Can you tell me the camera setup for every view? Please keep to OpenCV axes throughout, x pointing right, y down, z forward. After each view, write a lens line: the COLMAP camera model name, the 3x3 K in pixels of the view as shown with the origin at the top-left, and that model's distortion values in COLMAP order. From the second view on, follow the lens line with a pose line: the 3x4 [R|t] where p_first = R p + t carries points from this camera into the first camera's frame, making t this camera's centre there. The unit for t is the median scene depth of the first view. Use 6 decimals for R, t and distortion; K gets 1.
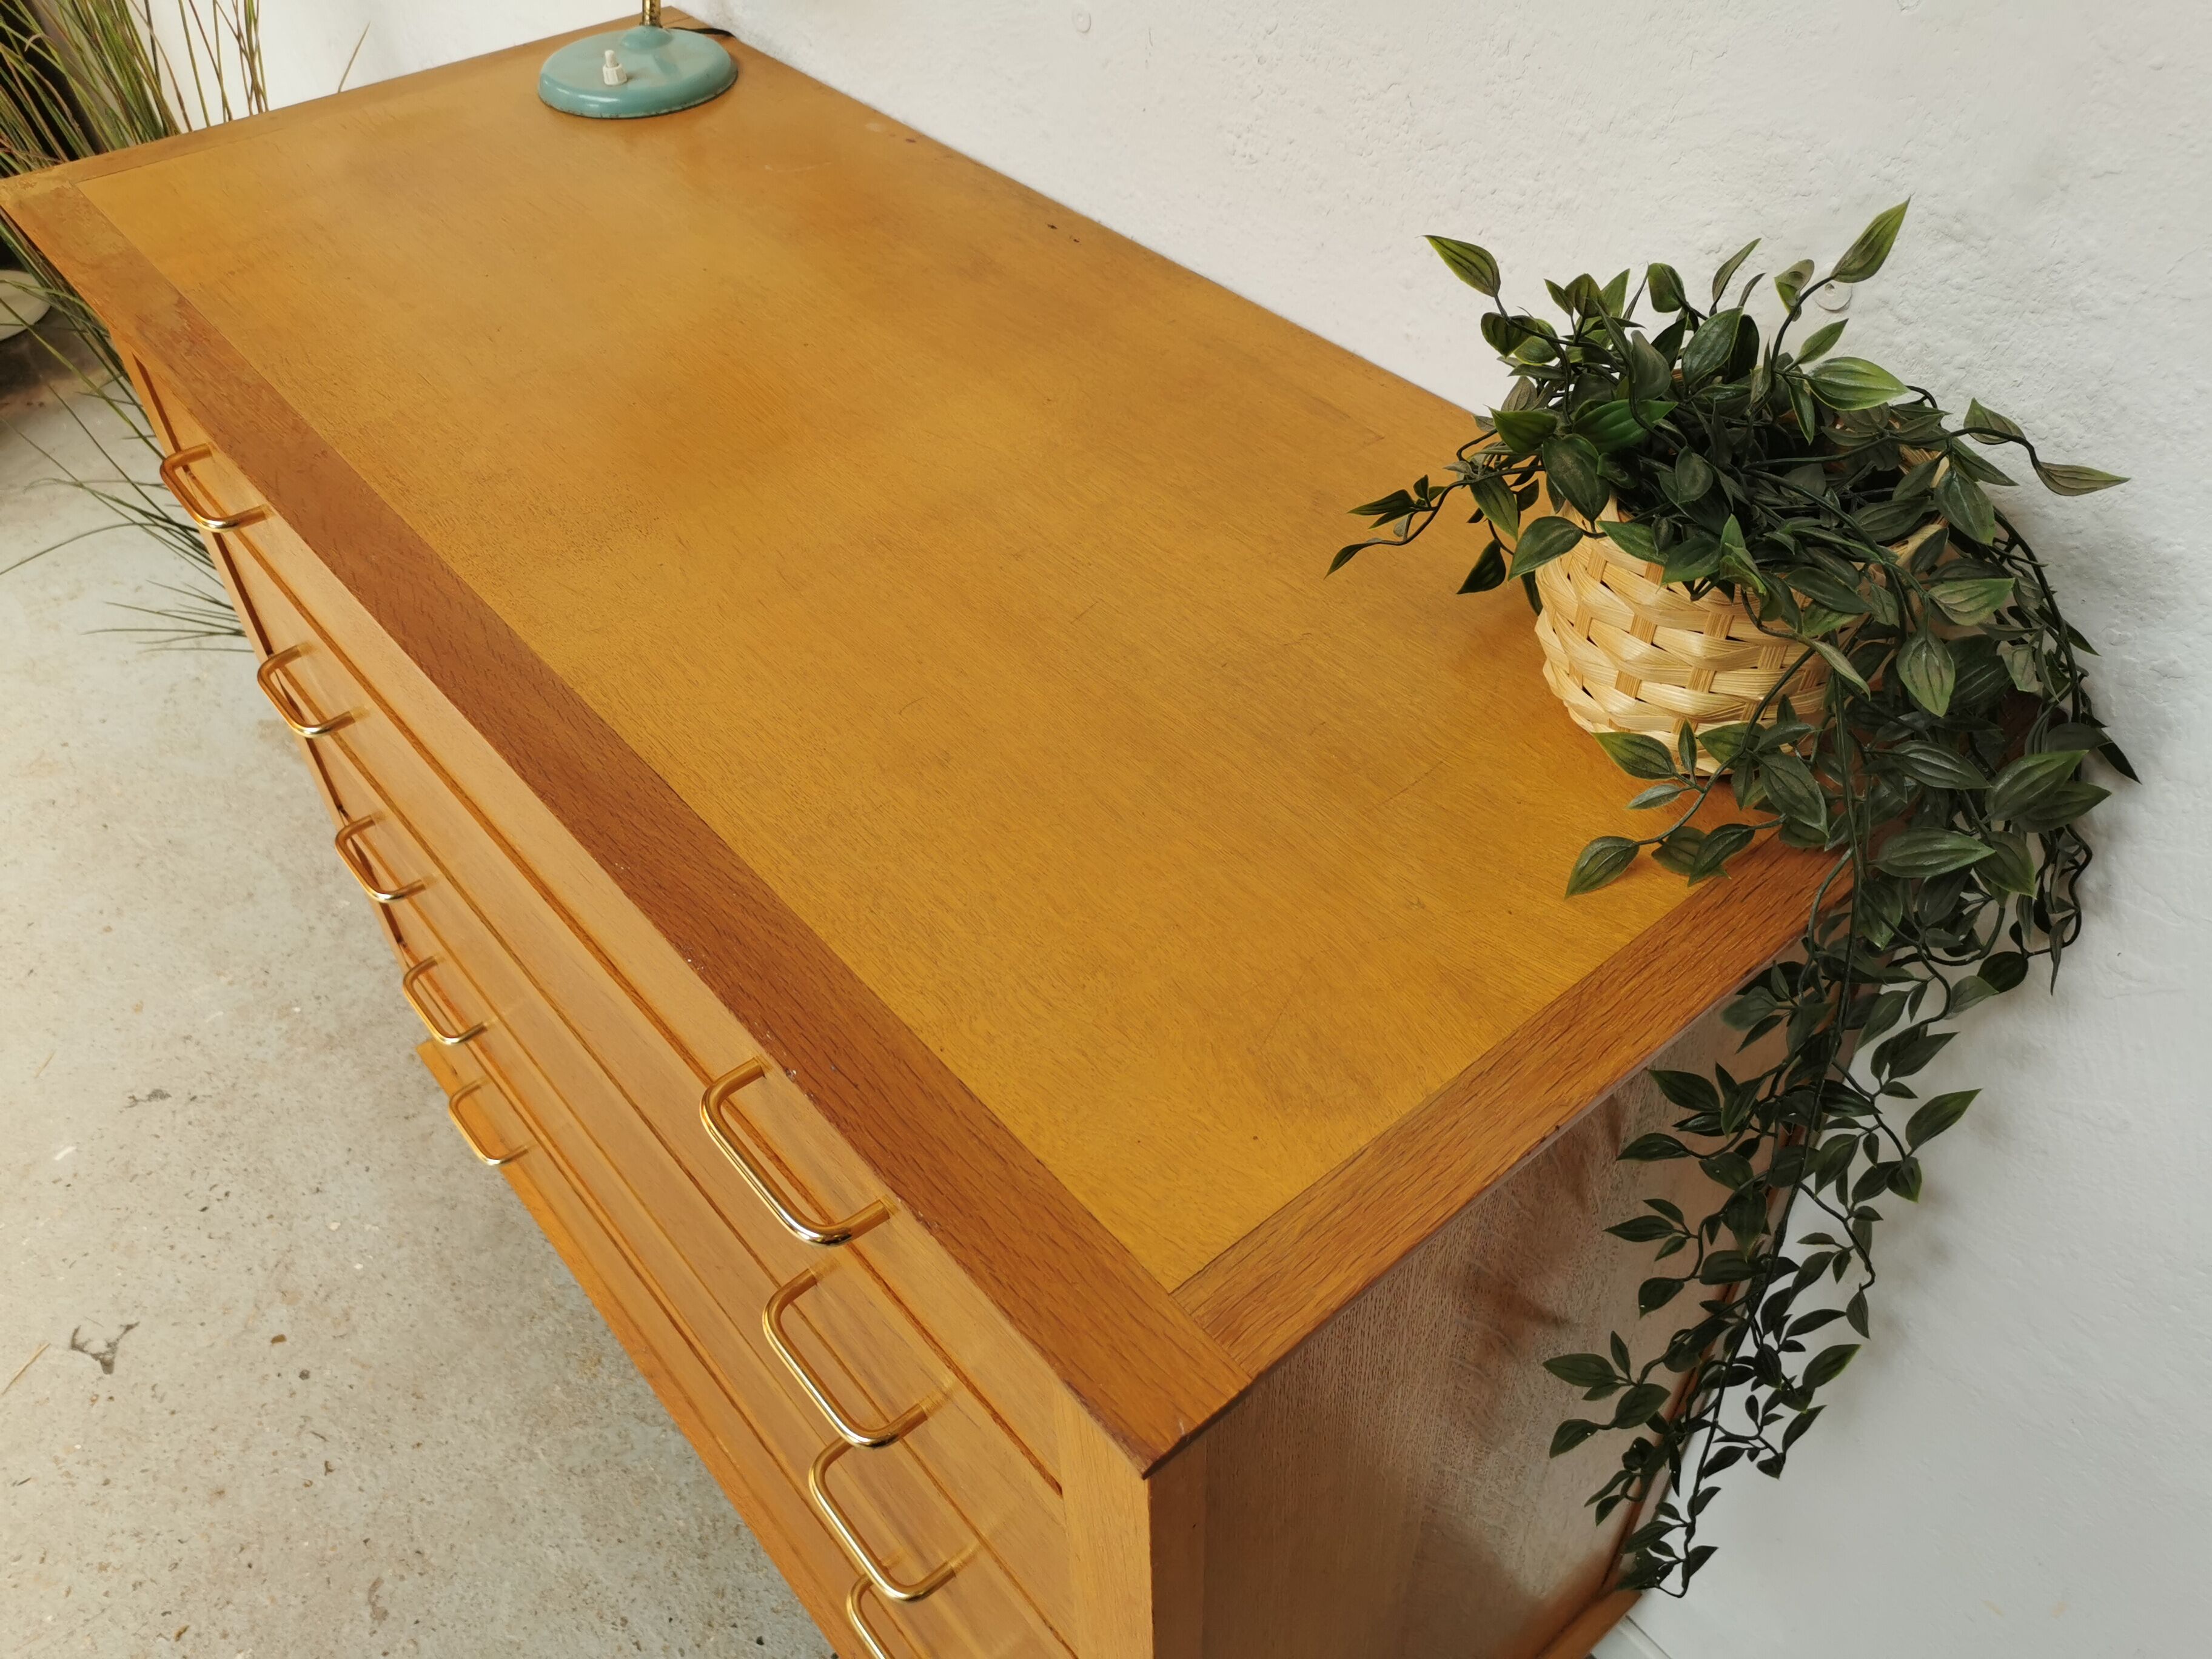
lens RADIAL K [[1706.7, 0, 1108.0], [0, 1706.7, 826.1], [0, 0, 1]] dist [0.054201, -0.064744]
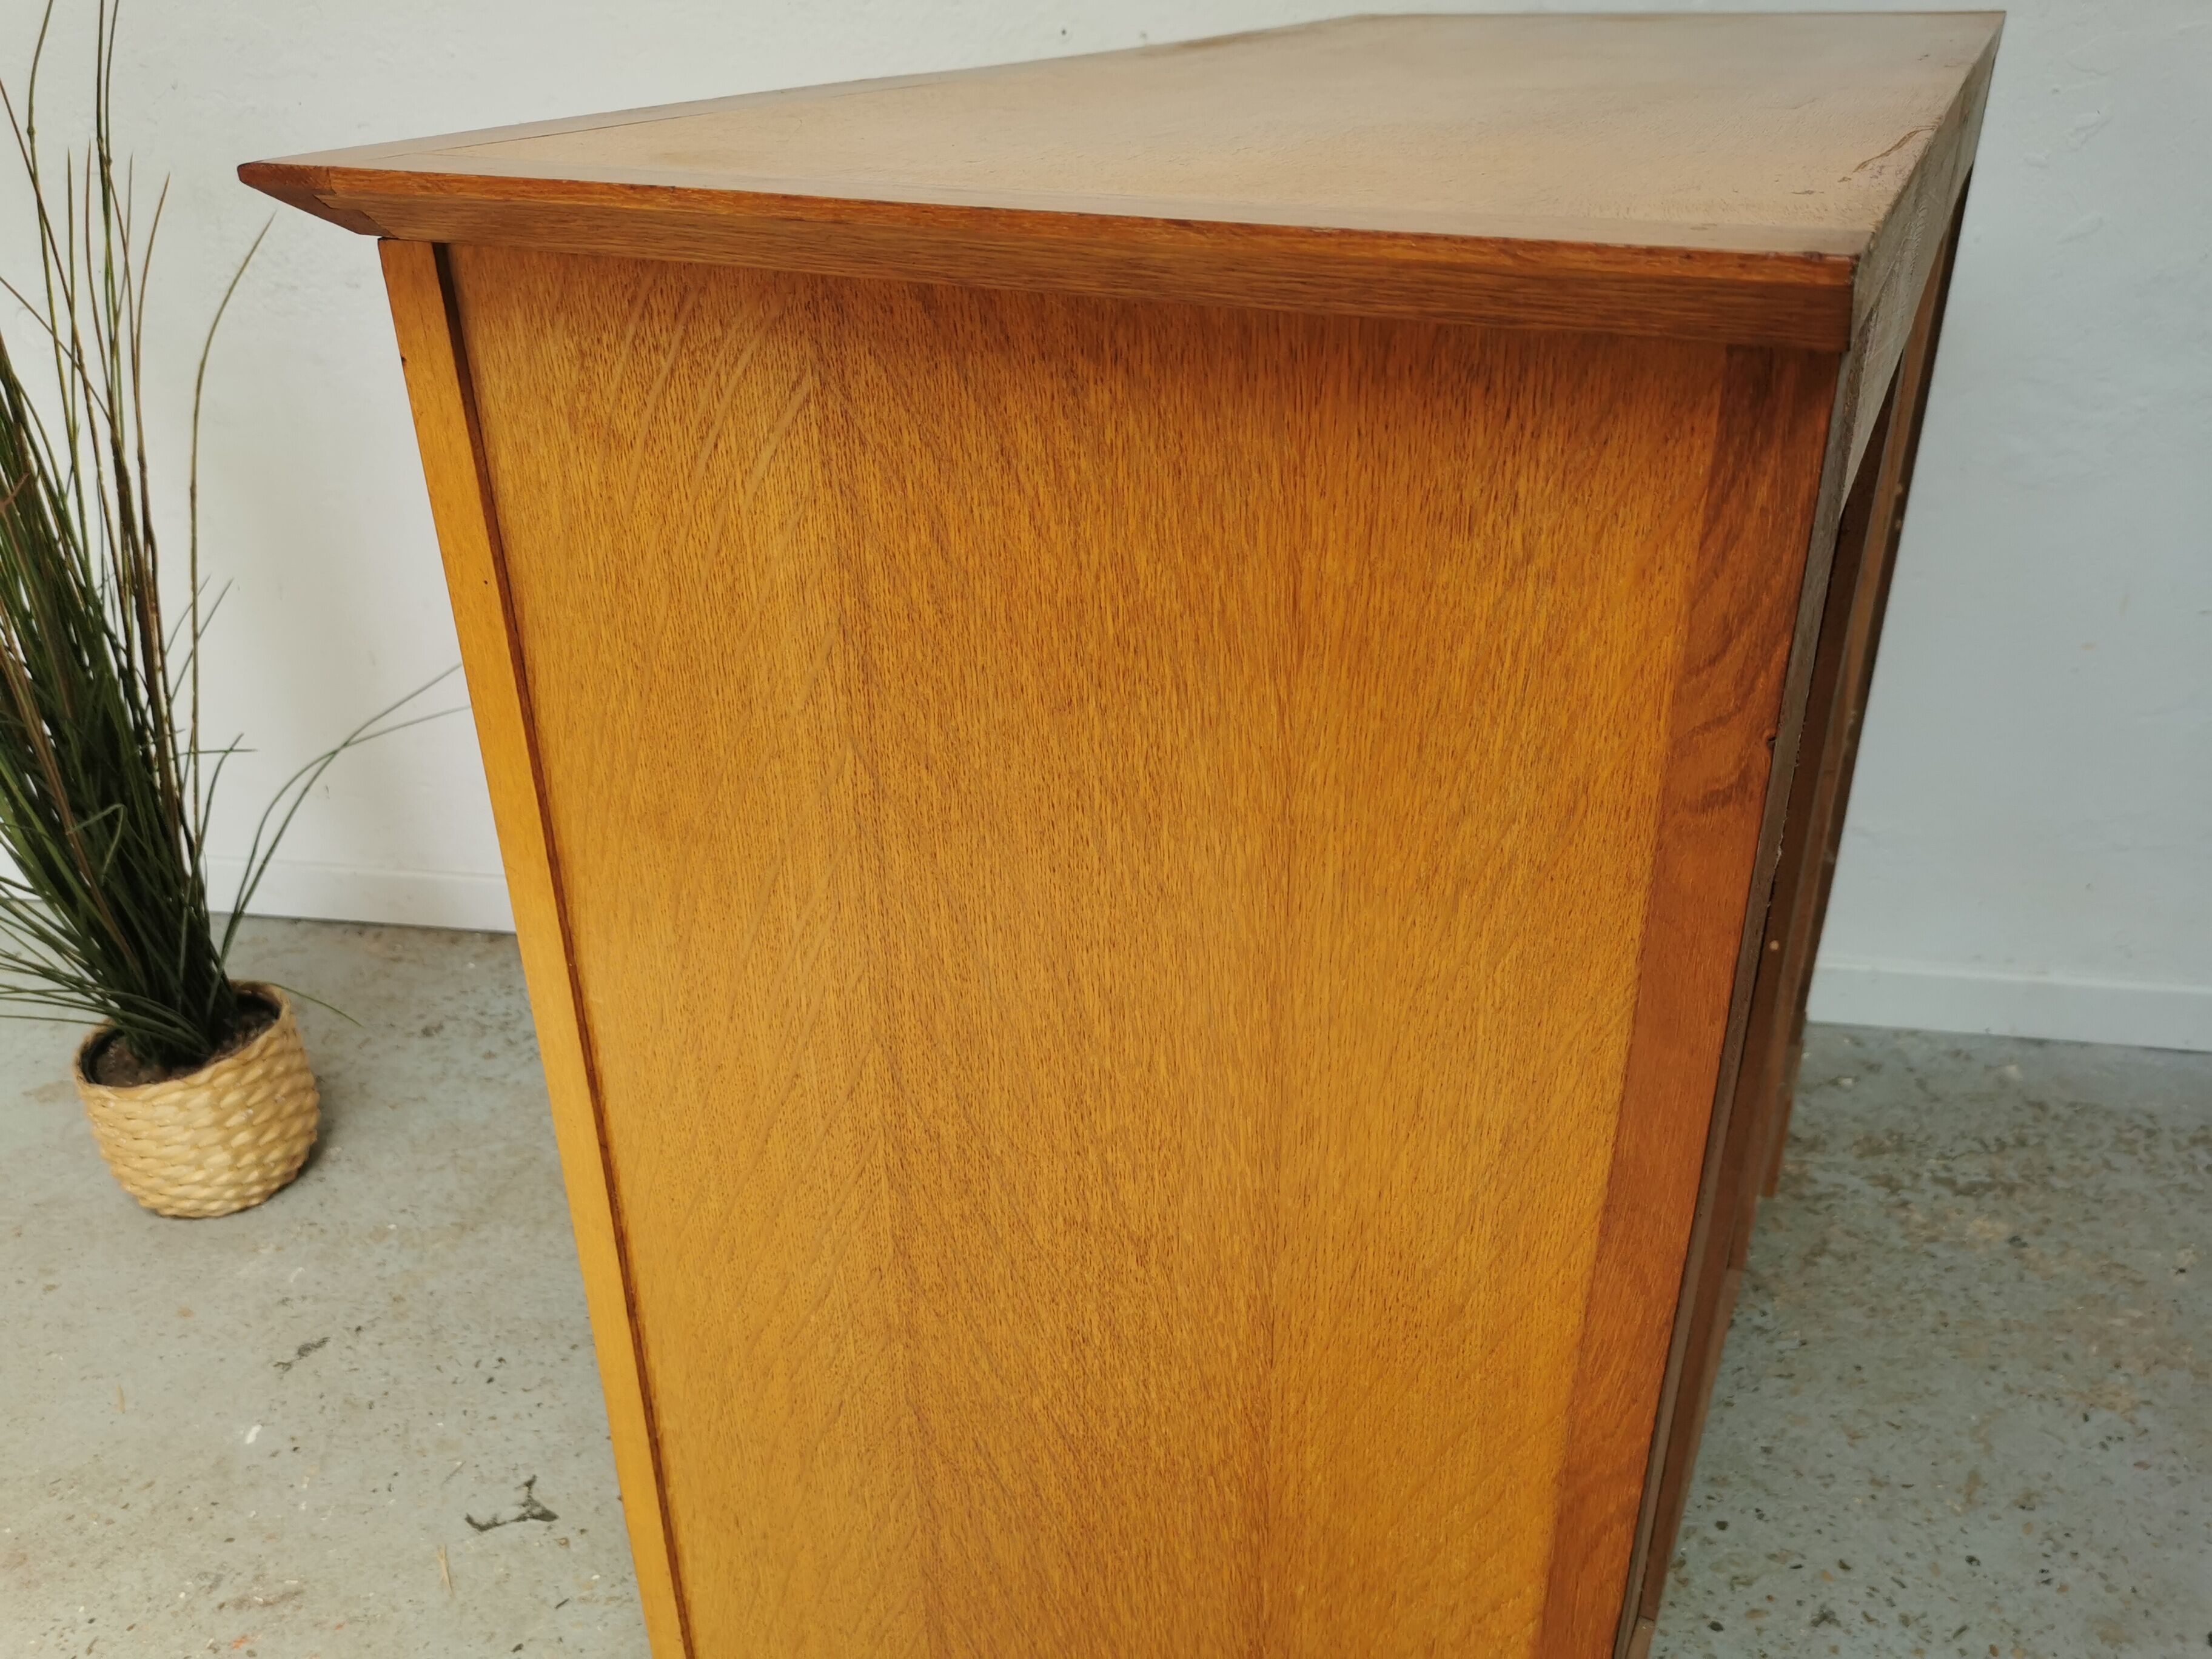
lens RADIAL K [[1718.3, 0, 1110.3], [0, 1718.3, 825.5], [0, 0, 1]] dist [0.034005, -0.037194]
pose [[0.773861, -0.284743, 0.565739, -0.724073], [0.450867, 0.875000, -0.176333, 0.283651], [-0.444812, 0.391530, 0.805510, 0.083089]]
